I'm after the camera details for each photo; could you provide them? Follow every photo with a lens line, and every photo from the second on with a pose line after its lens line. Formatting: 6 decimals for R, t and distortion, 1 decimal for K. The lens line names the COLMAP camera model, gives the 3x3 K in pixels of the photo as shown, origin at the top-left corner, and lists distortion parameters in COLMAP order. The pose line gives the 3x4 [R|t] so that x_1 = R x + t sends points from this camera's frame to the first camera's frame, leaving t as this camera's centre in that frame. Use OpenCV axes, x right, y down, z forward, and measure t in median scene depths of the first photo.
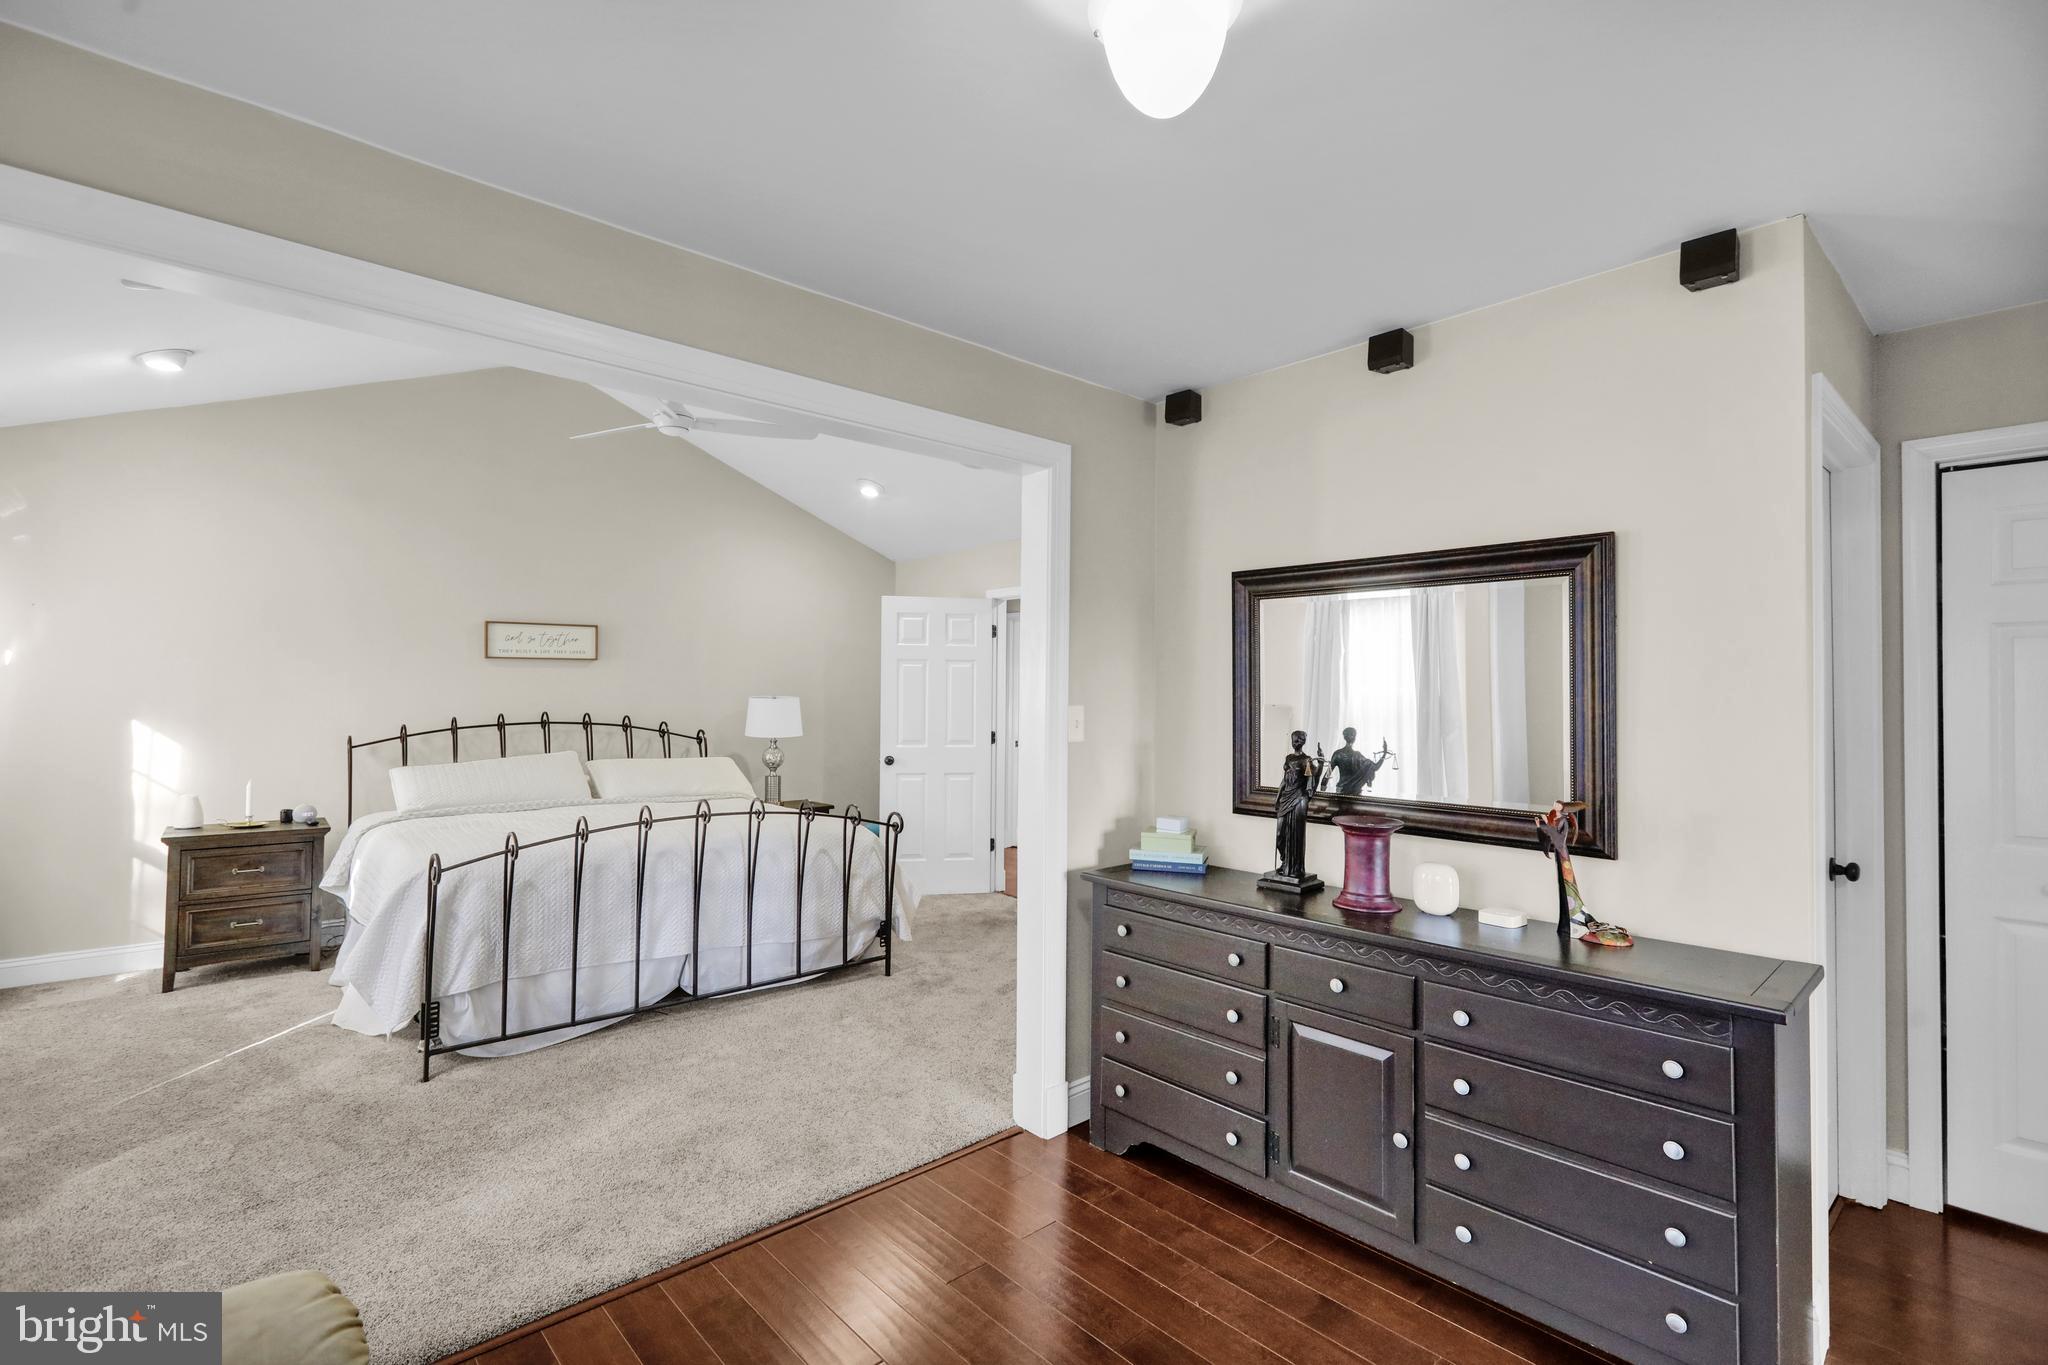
lens RADIAL K [[943.7, 0, 1025.3], [0, 943.7, 673.6], [0, 0, 1]] dist [0.012275, 0.000408]
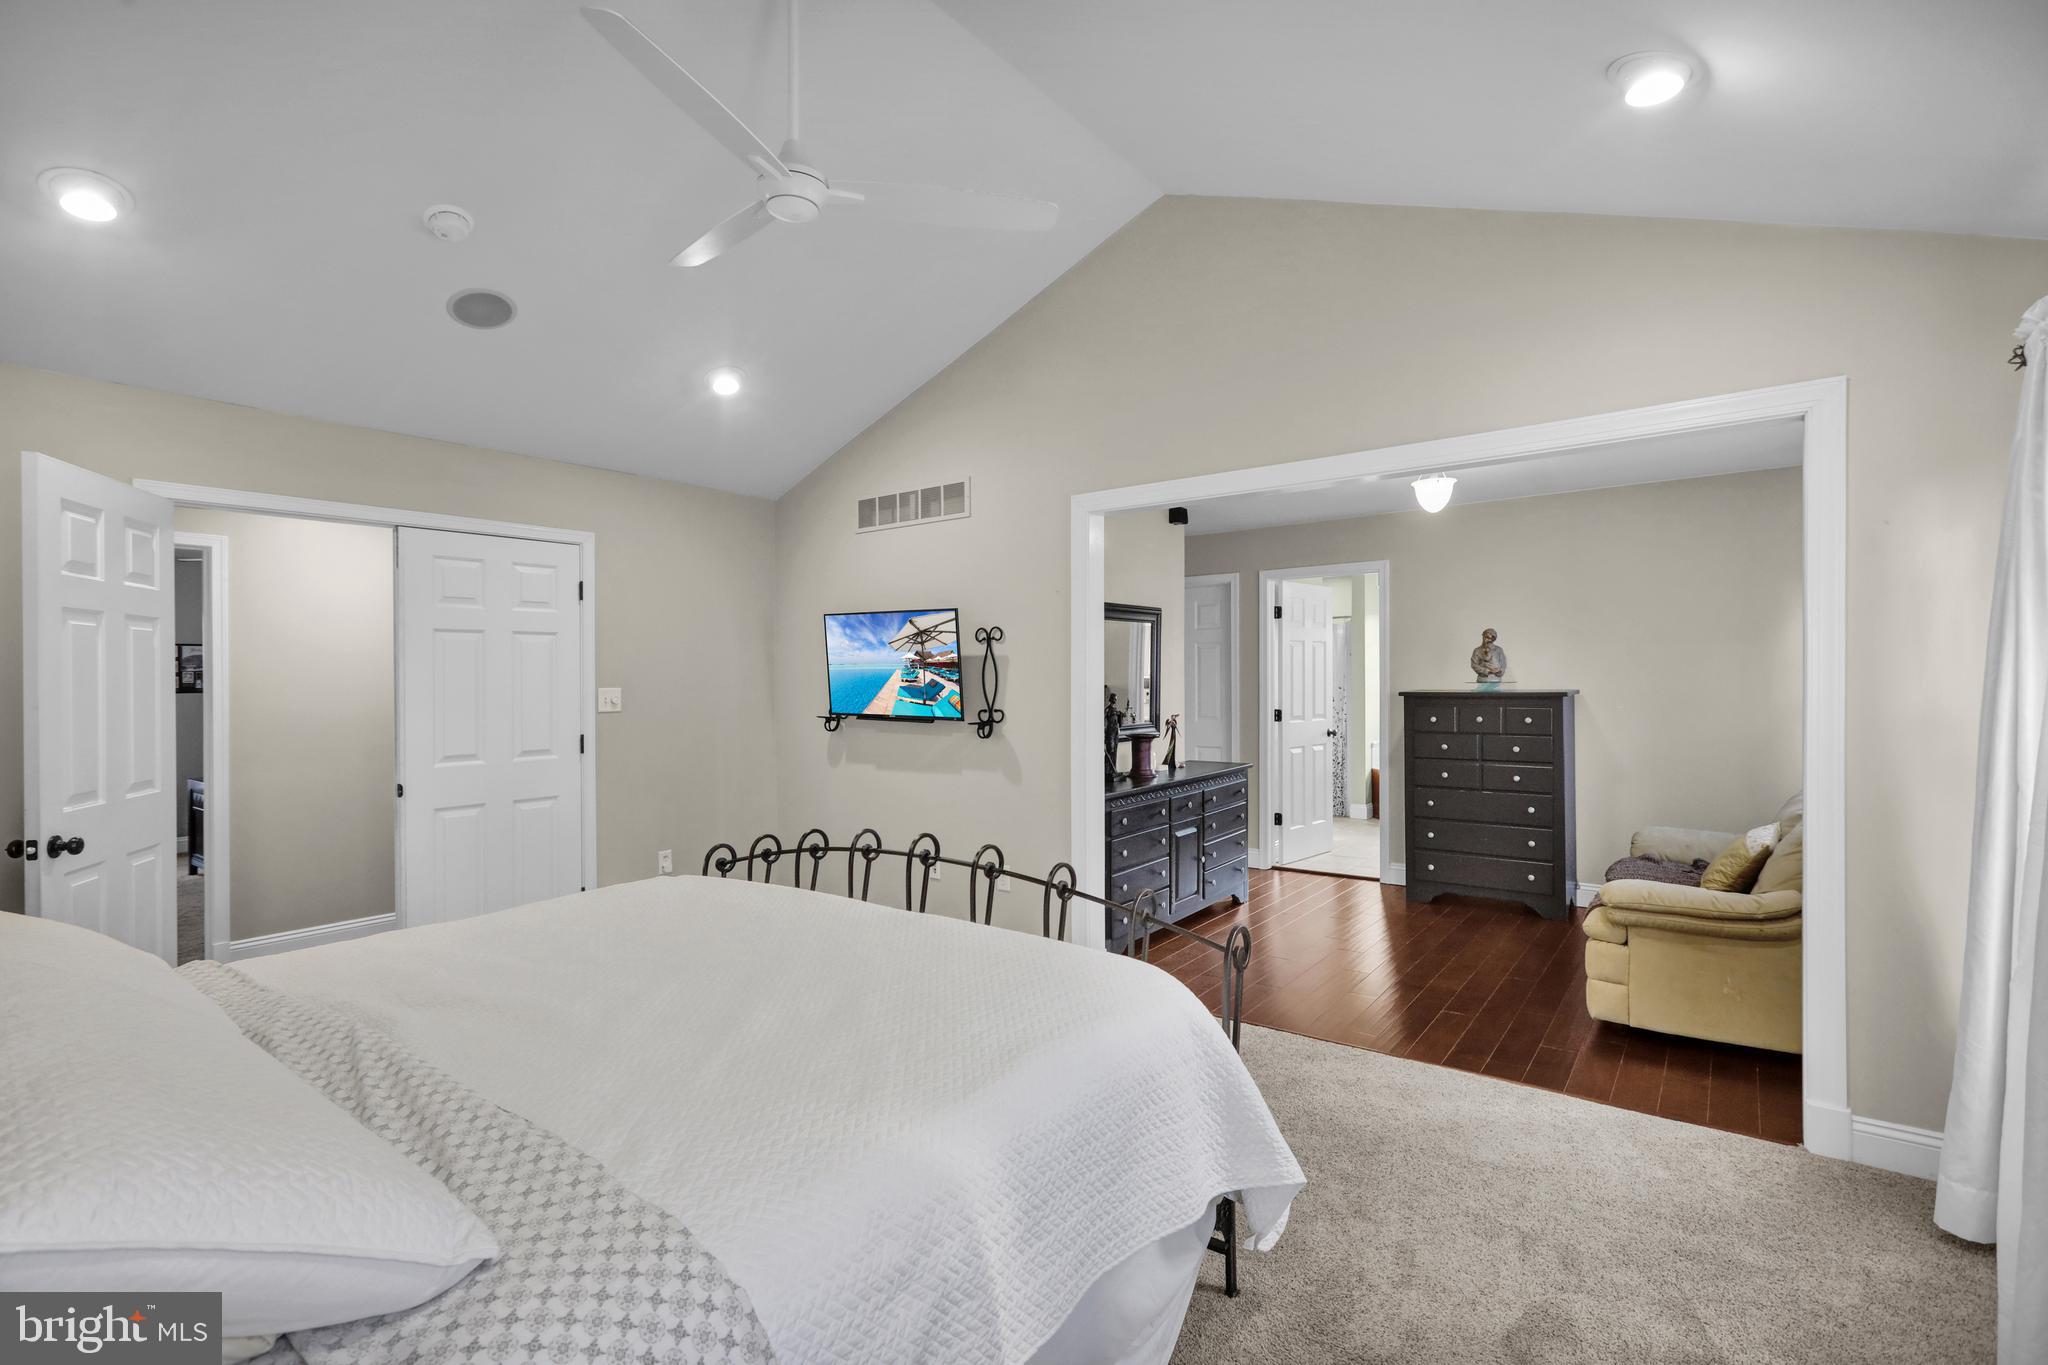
lens RADIAL K [[915.6, 0, 1013.7], [0, 915.6, 684.2], [0, 0, 1]] dist [-0.000020, 0.000791]
pose [[-0.171667, -0.016087, 0.985024, -0.854864], [-0.012201, 0.999825, 0.014202, 0.011843], [-0.985079, -0.009580, -0.171834, 0.892488]]
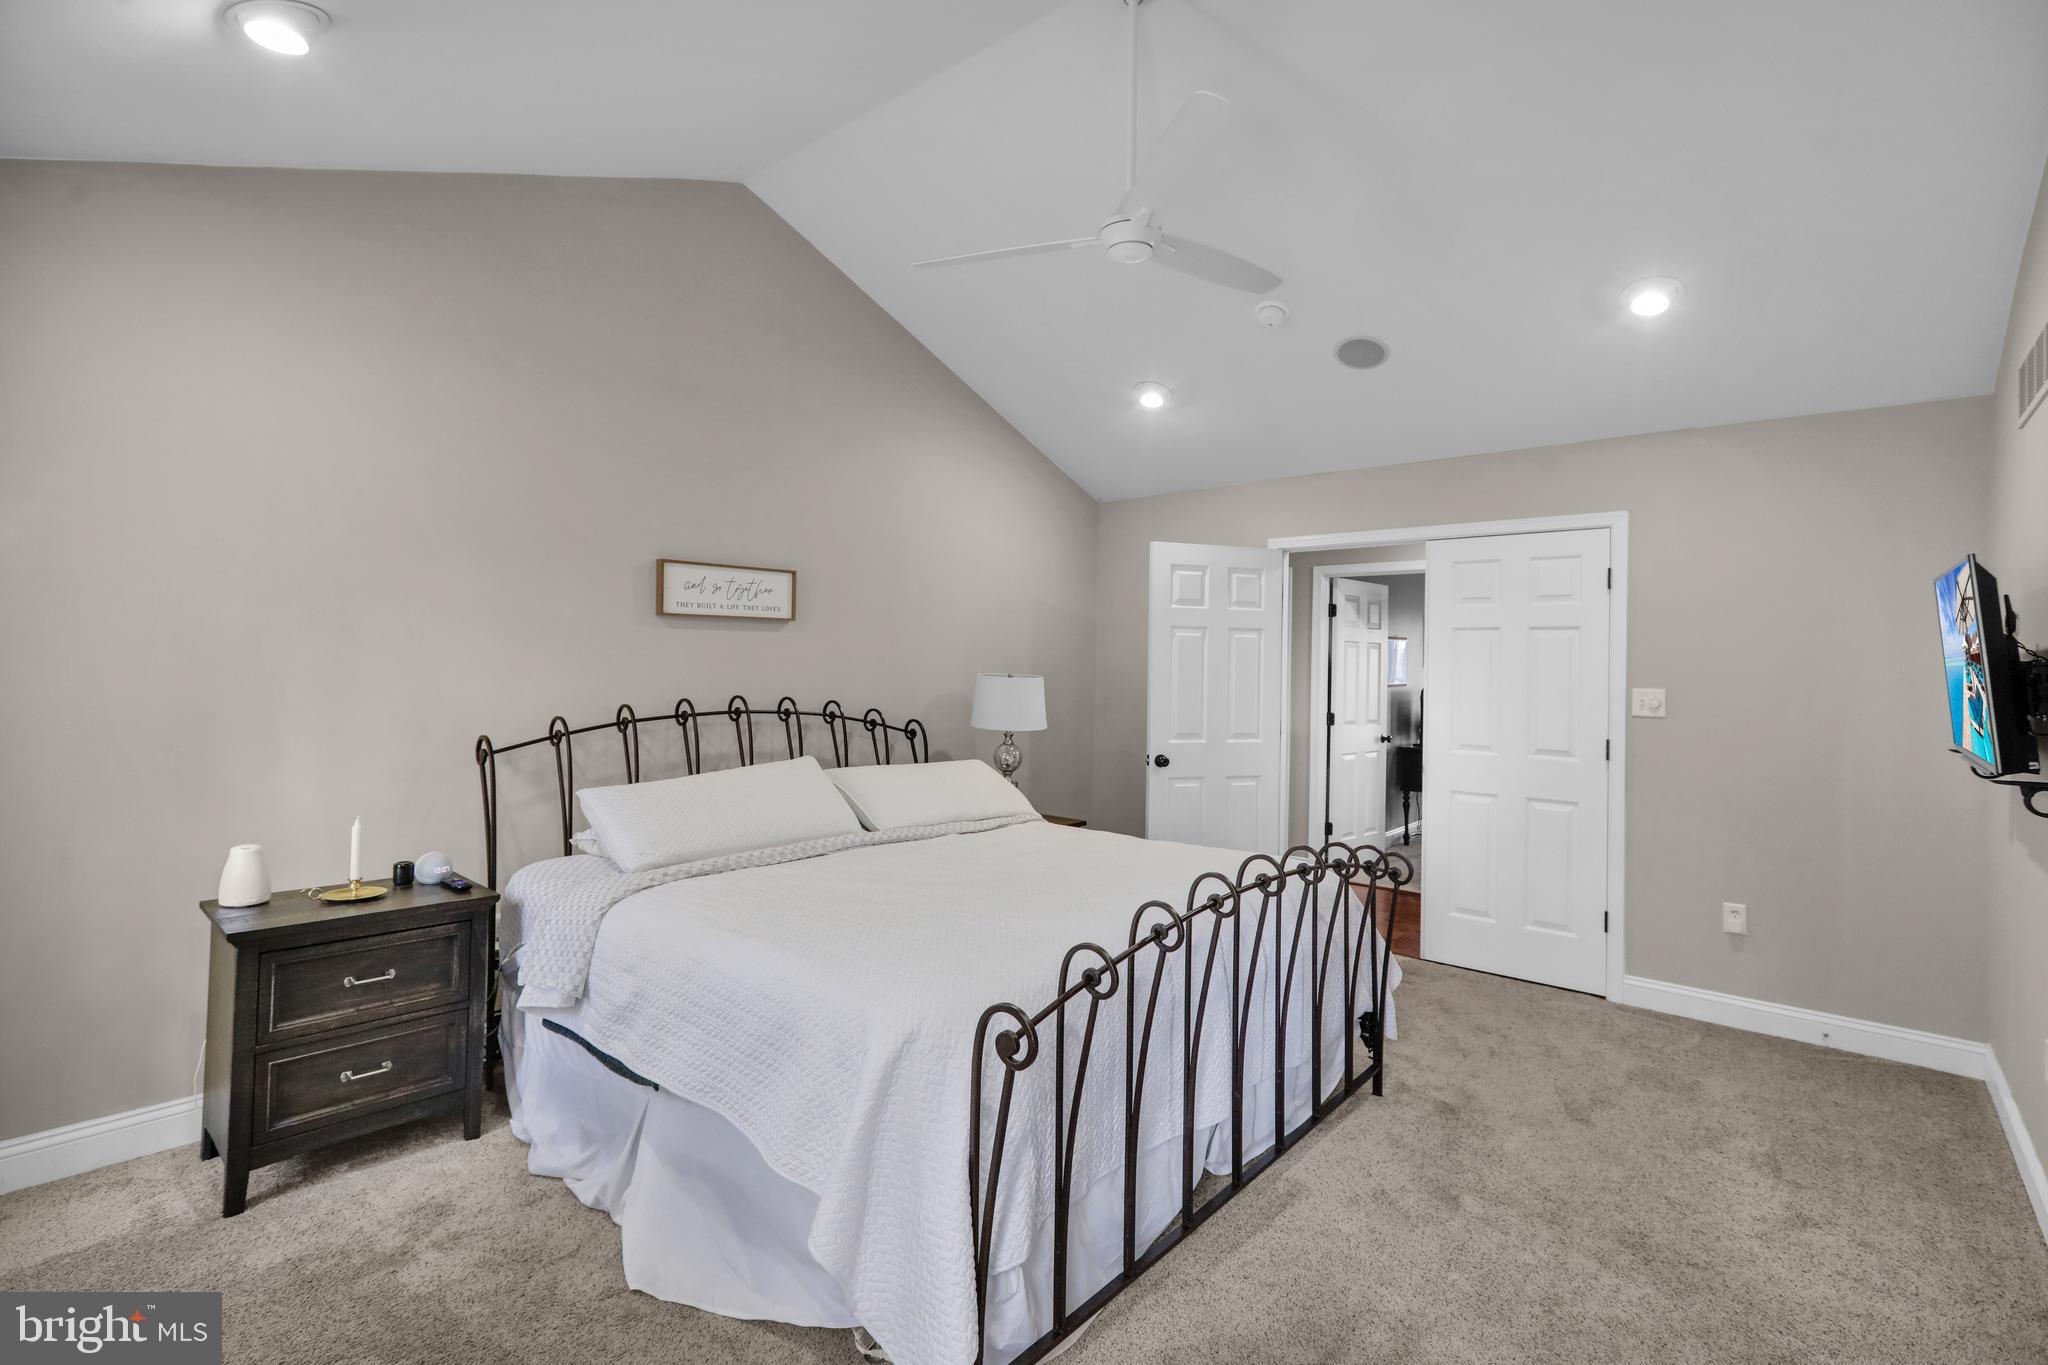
lens RADIAL K [[938.6, 0, 1014.9], [0, 938.6, 650.9], [0, 0, 1]] dist [0.000857, 0.000427]
pose [[0.989293, 0.010776, 0.145544, -0.509089], [-0.011738, 0.999915, 0.005752, 0.002535], [-0.145469, -0.007399, 0.989335, 0.382654]]
